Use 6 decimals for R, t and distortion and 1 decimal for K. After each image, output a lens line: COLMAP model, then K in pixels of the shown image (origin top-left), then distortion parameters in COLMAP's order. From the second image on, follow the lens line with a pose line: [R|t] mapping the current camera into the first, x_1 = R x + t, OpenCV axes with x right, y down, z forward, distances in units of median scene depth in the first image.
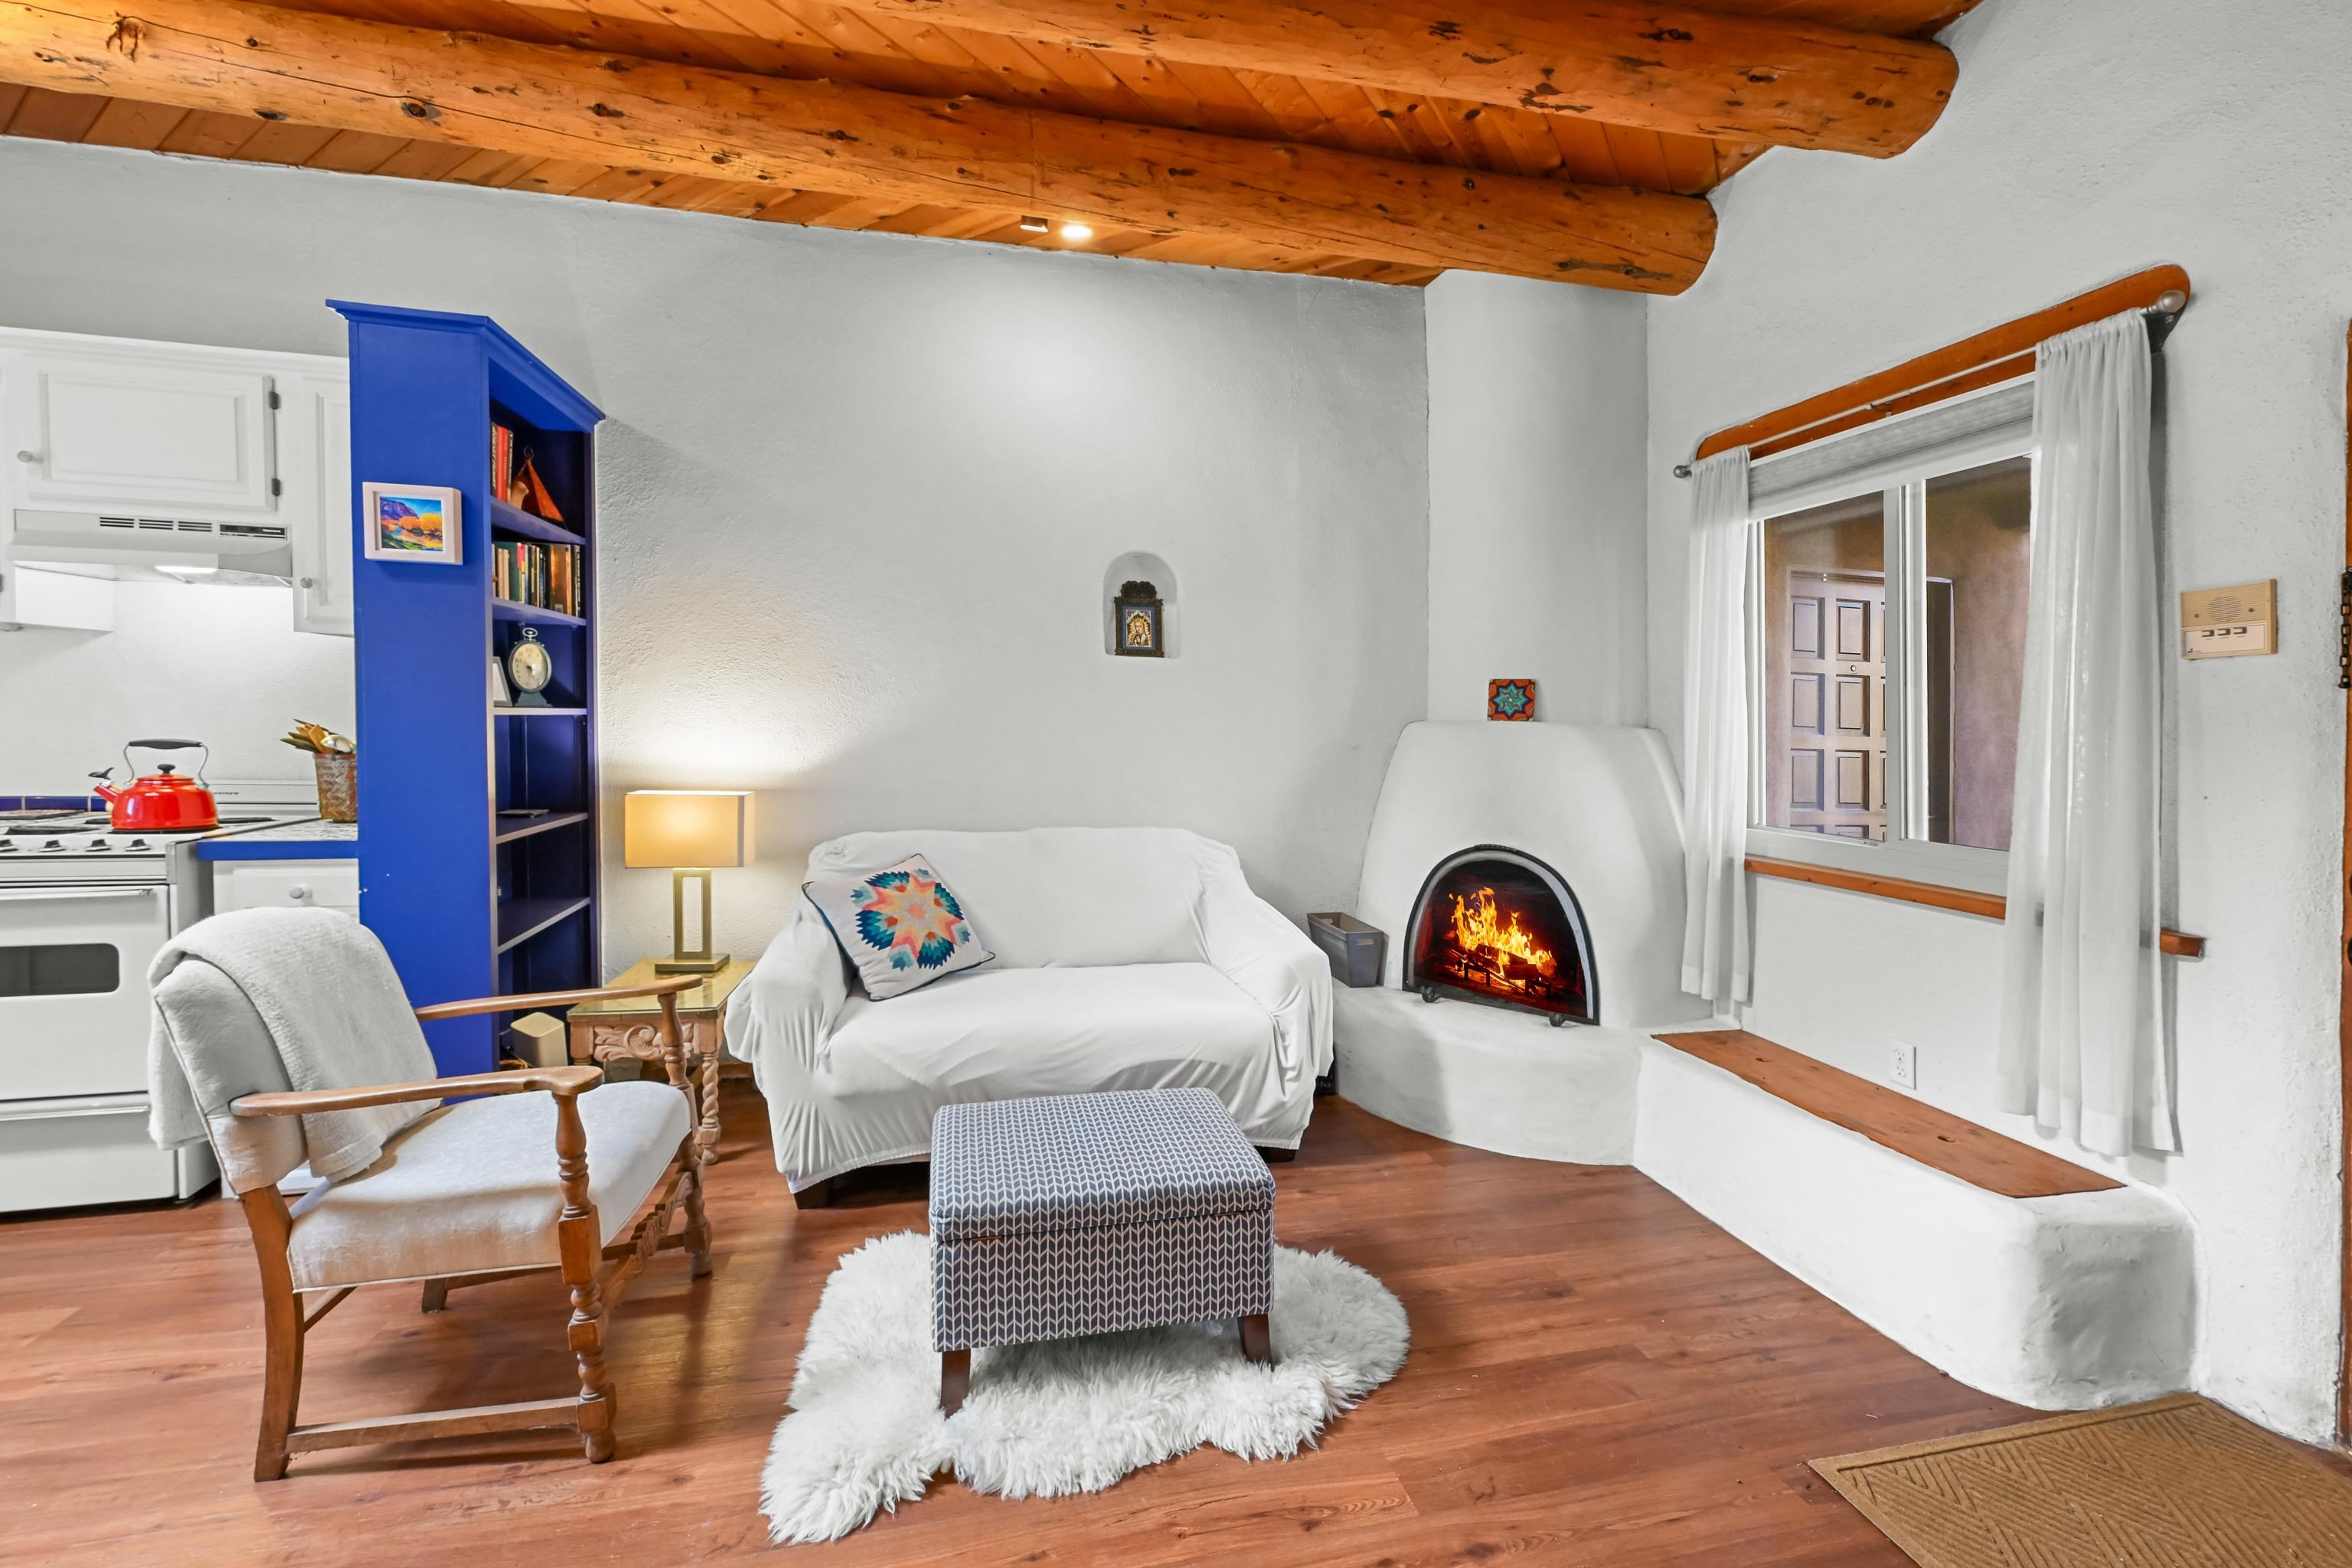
lens RADIAL K [[930.1, 0, 1169.6], [0, 930.1, 749.0], [0, 0, 1]] dist [-0.000490, -0.000233]
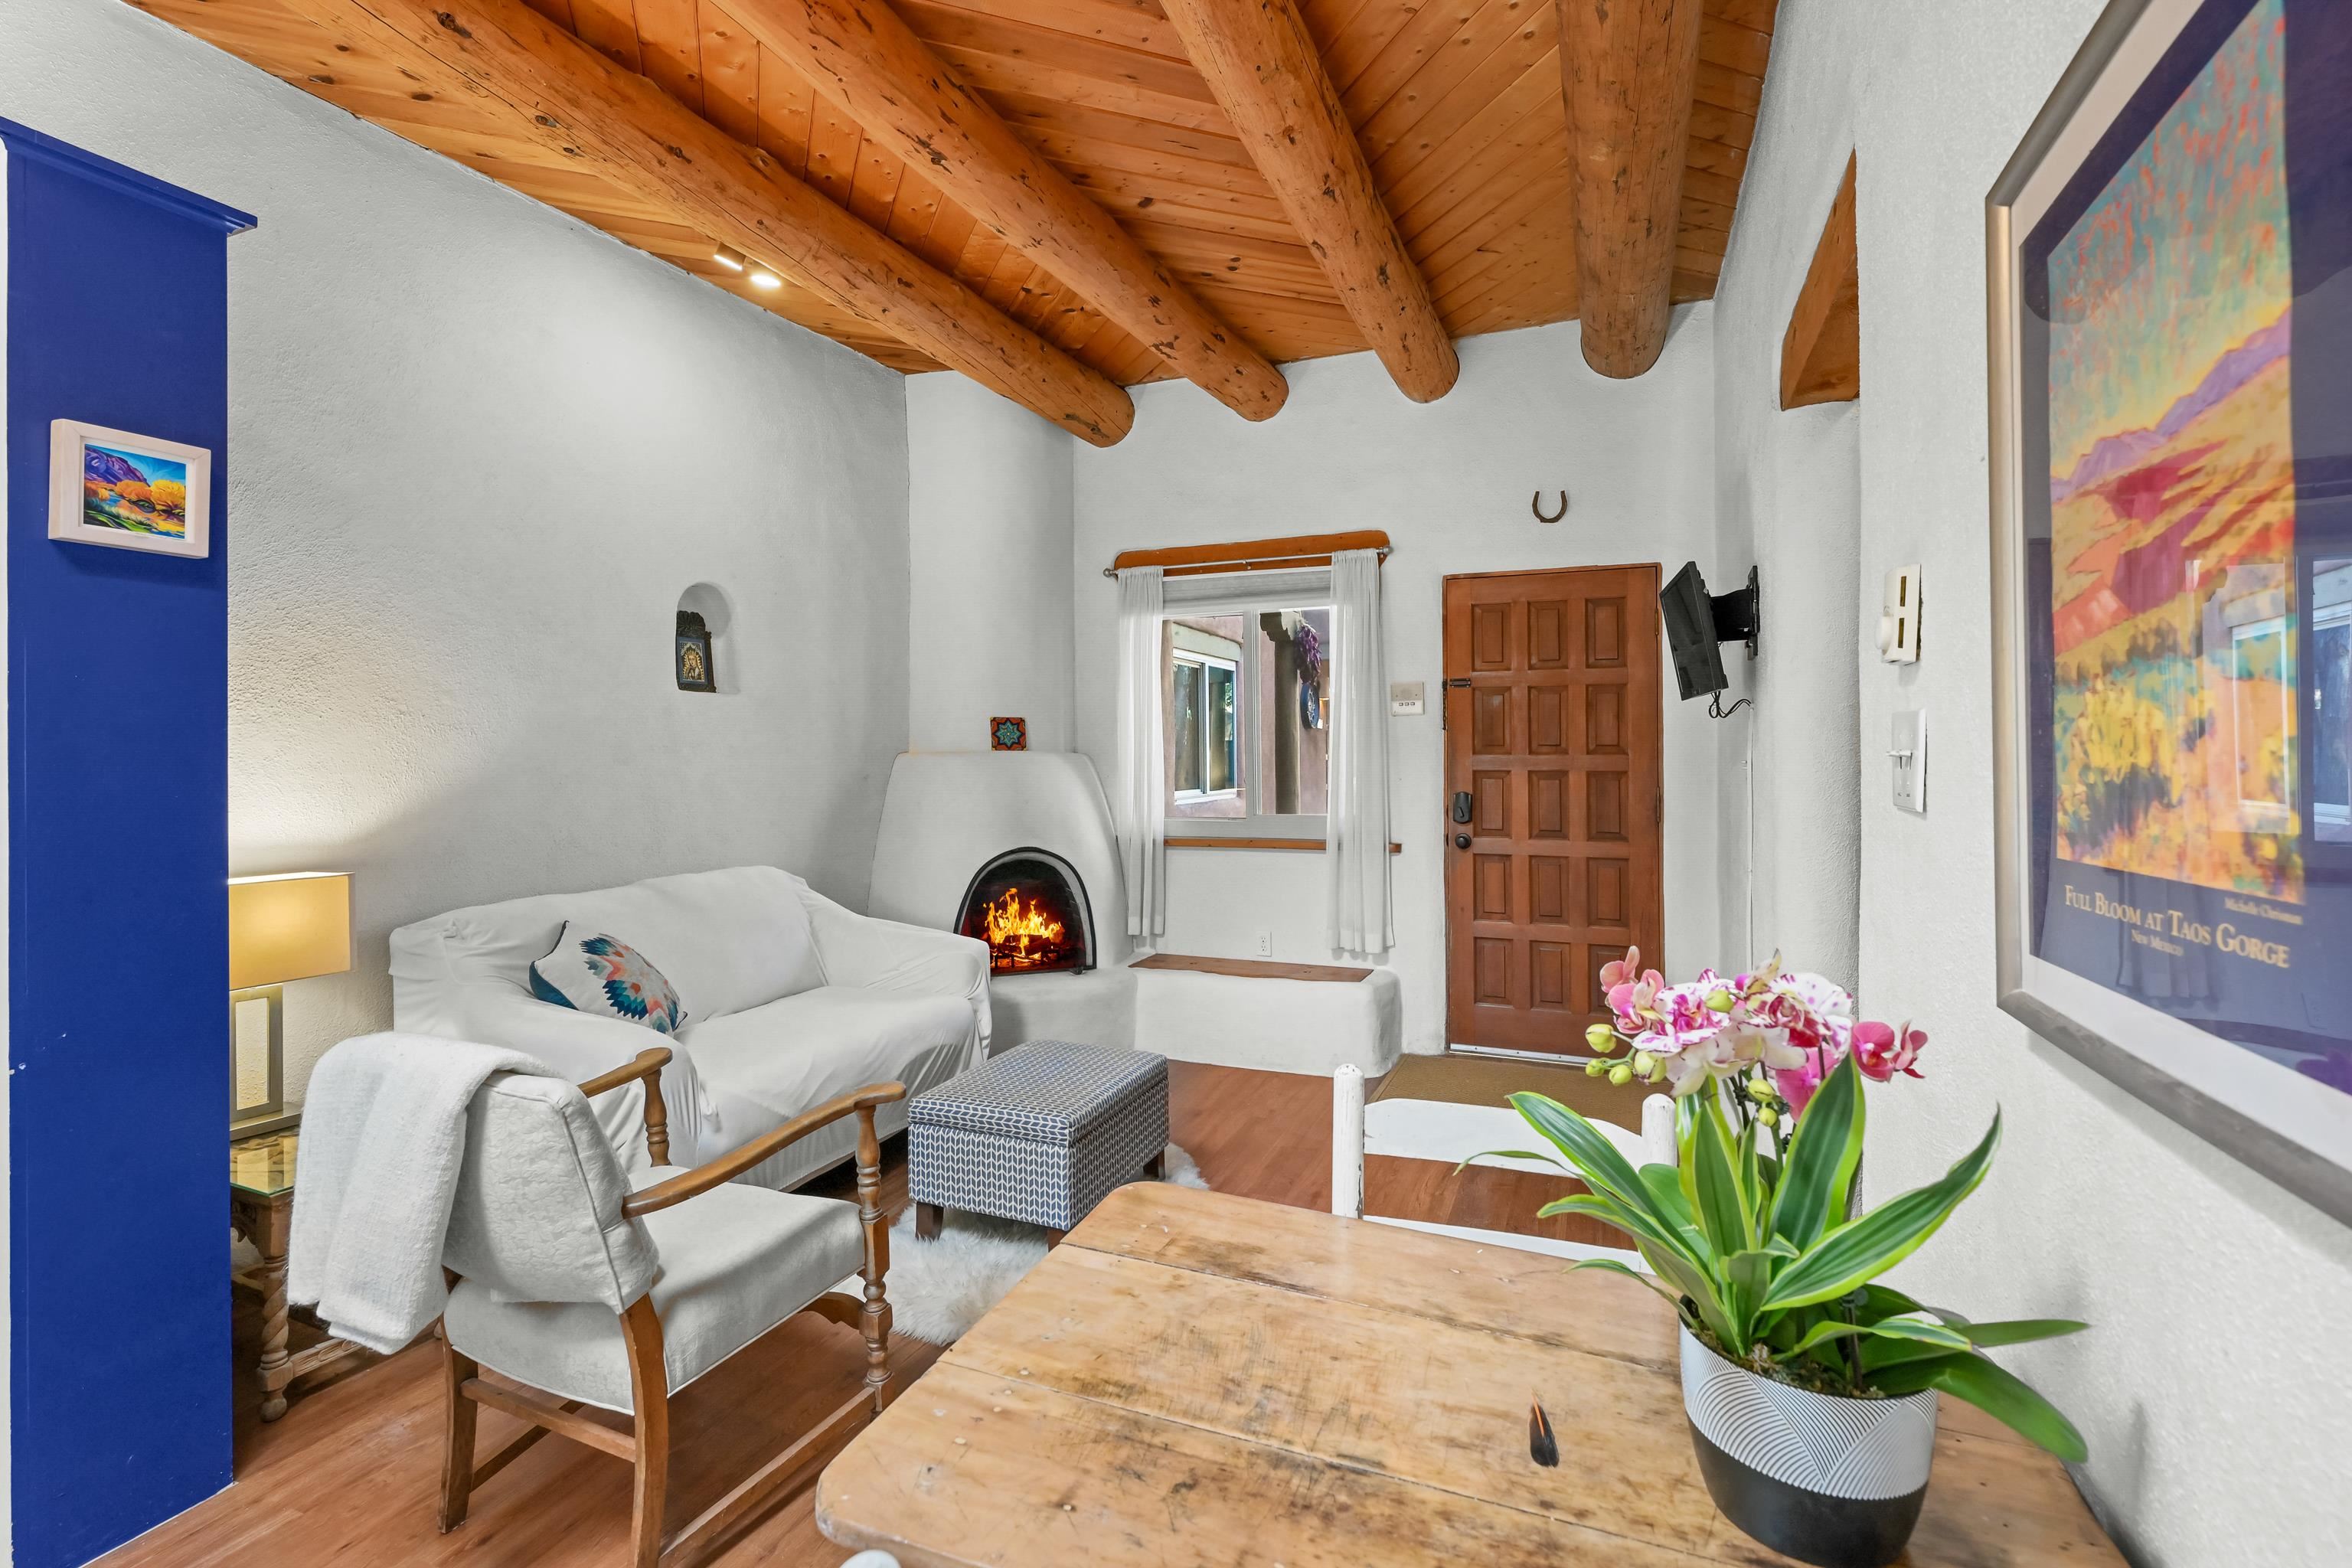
lens RADIAL K [[1101.7, 0, 1094.8], [0, 1101.7, 772.6], [0, 0, 1]] dist [-0.002023, -0.000370]
pose [[0.611204, -0.039088, 0.790507, -0.874964], [0.042672, 0.998954, 0.016401, -0.023253], [-0.790322, 0.023708, 0.612233, -0.008965]]
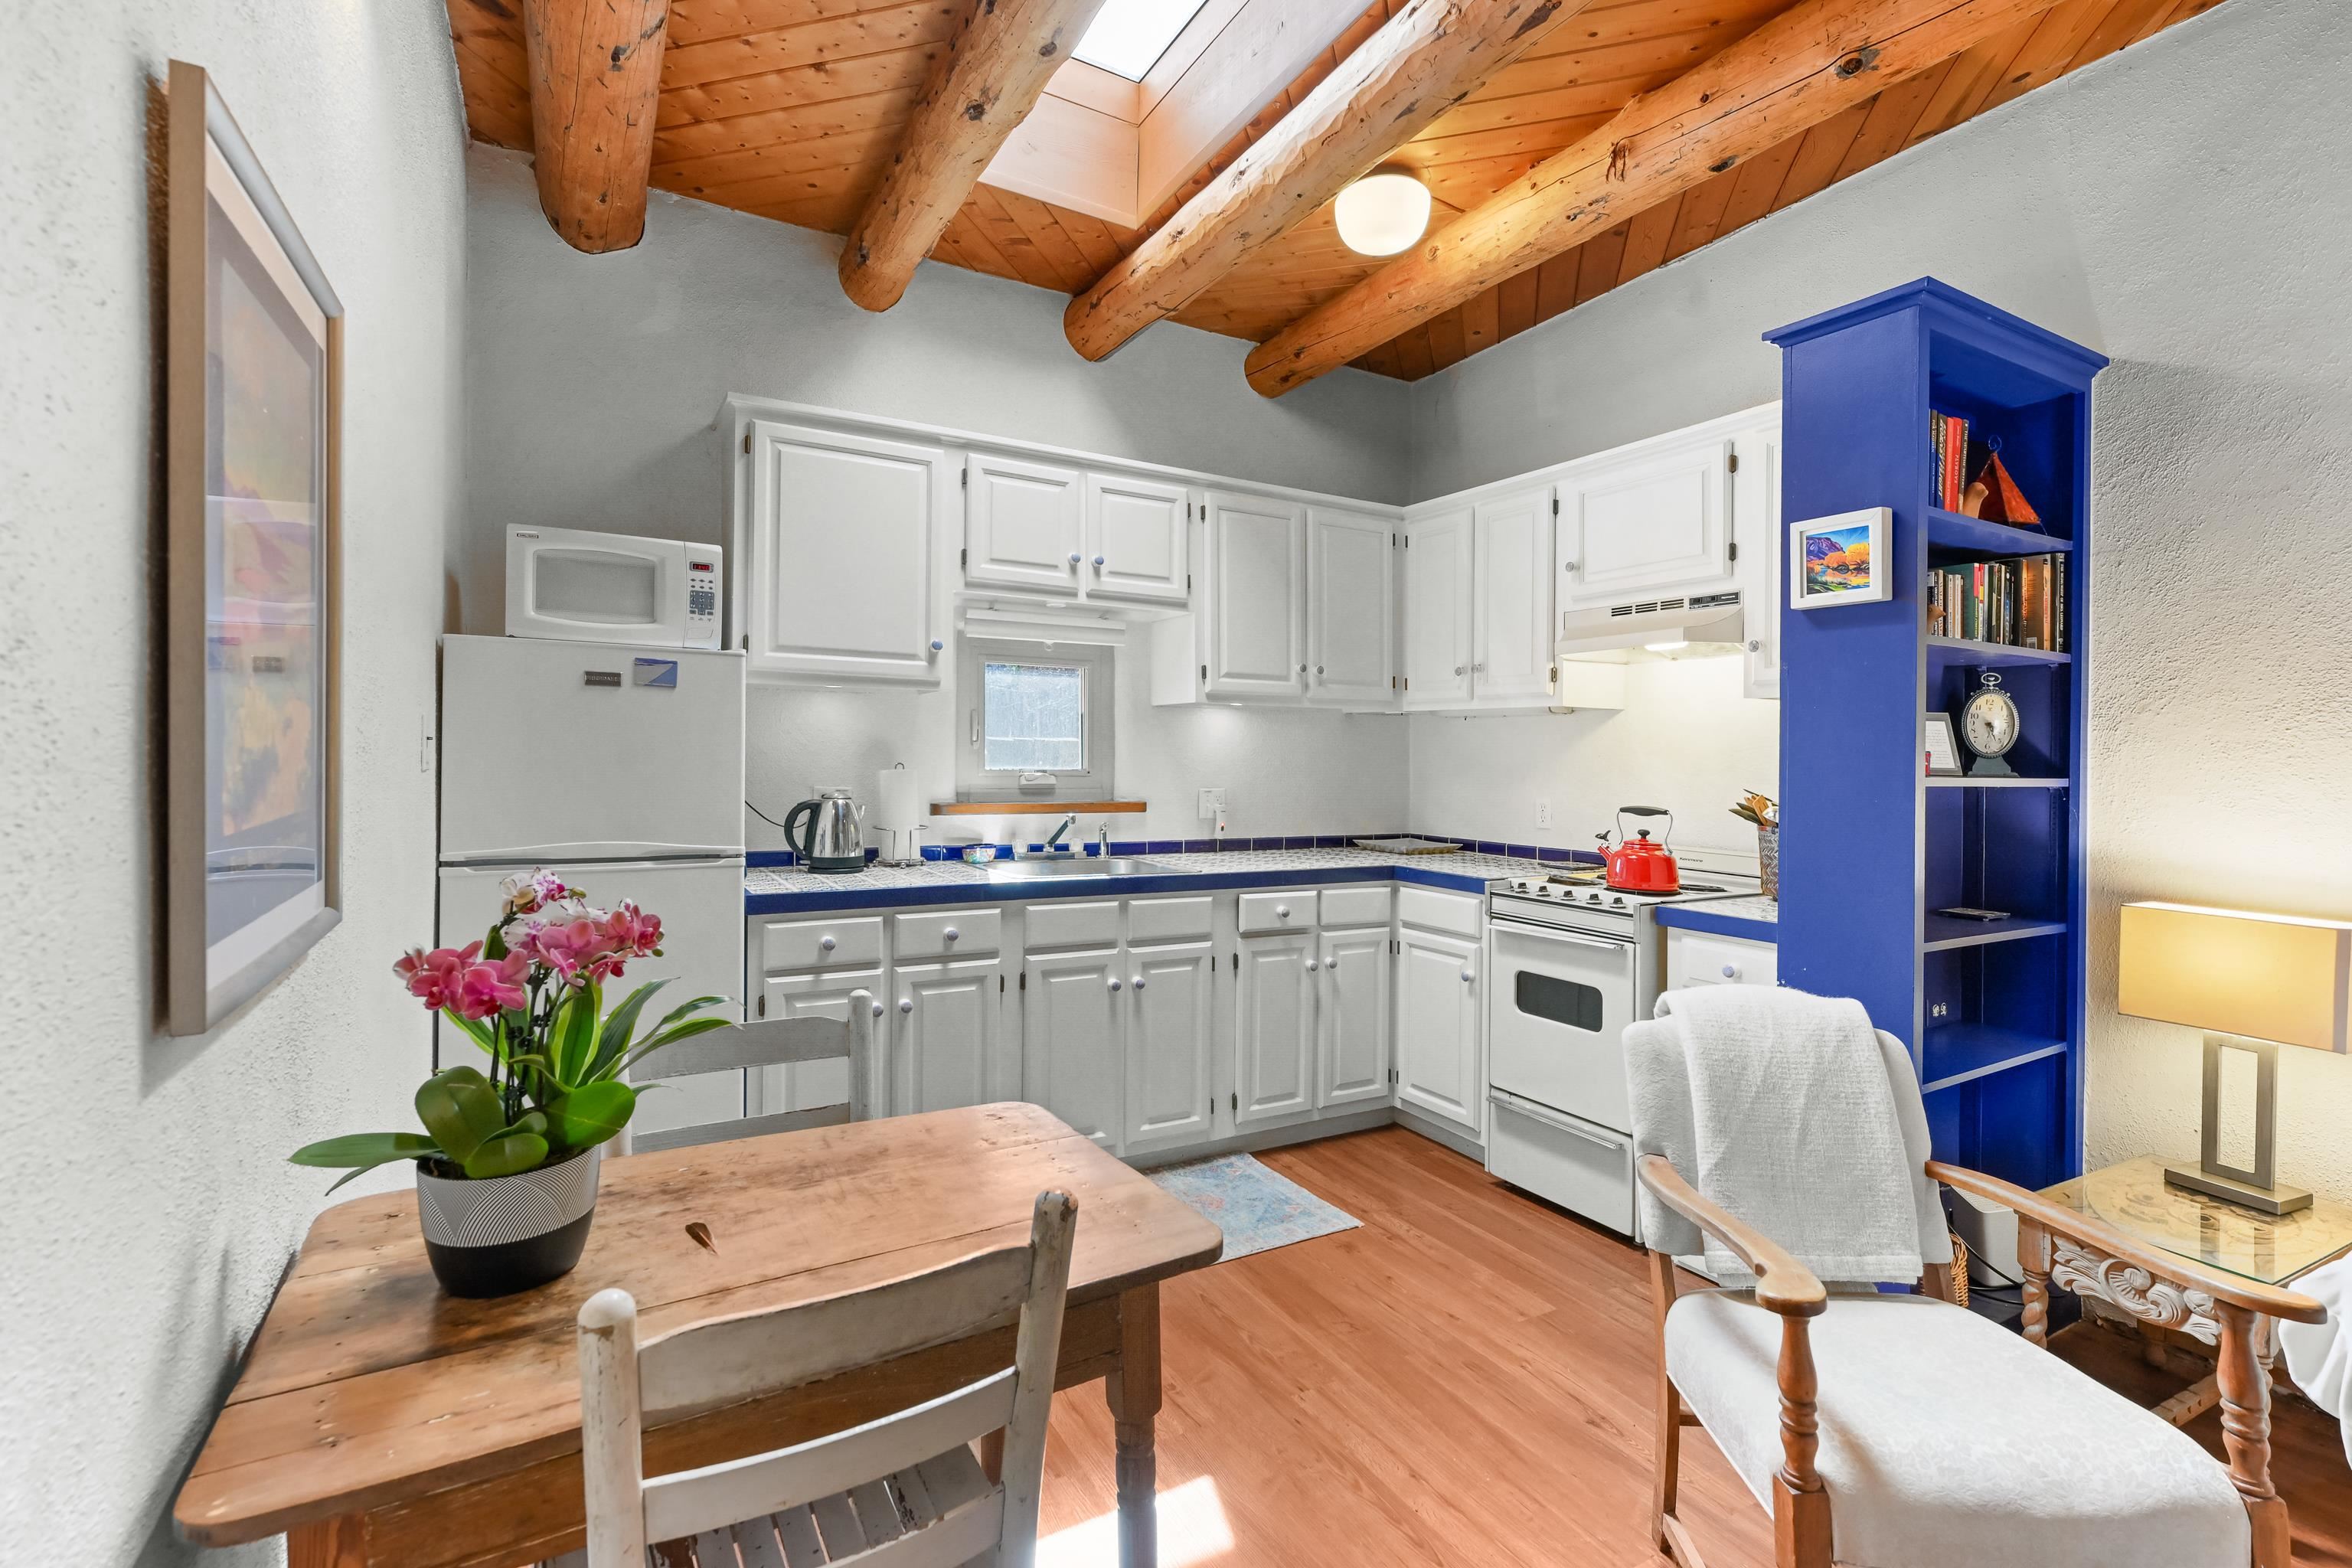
lens RADIAL K [[1072.7, 0, 1233.5], [0, 1072.7, 781.1], [0, 0, 1]] dist [-0.001879, 0.000156]
pose [[0.306712, 0.005048, -0.951789, -0.045989], [-0.042362, 0.999067, -0.008353, -0.008518], [0.950859, 0.042882, 0.306640, 0.159167]]
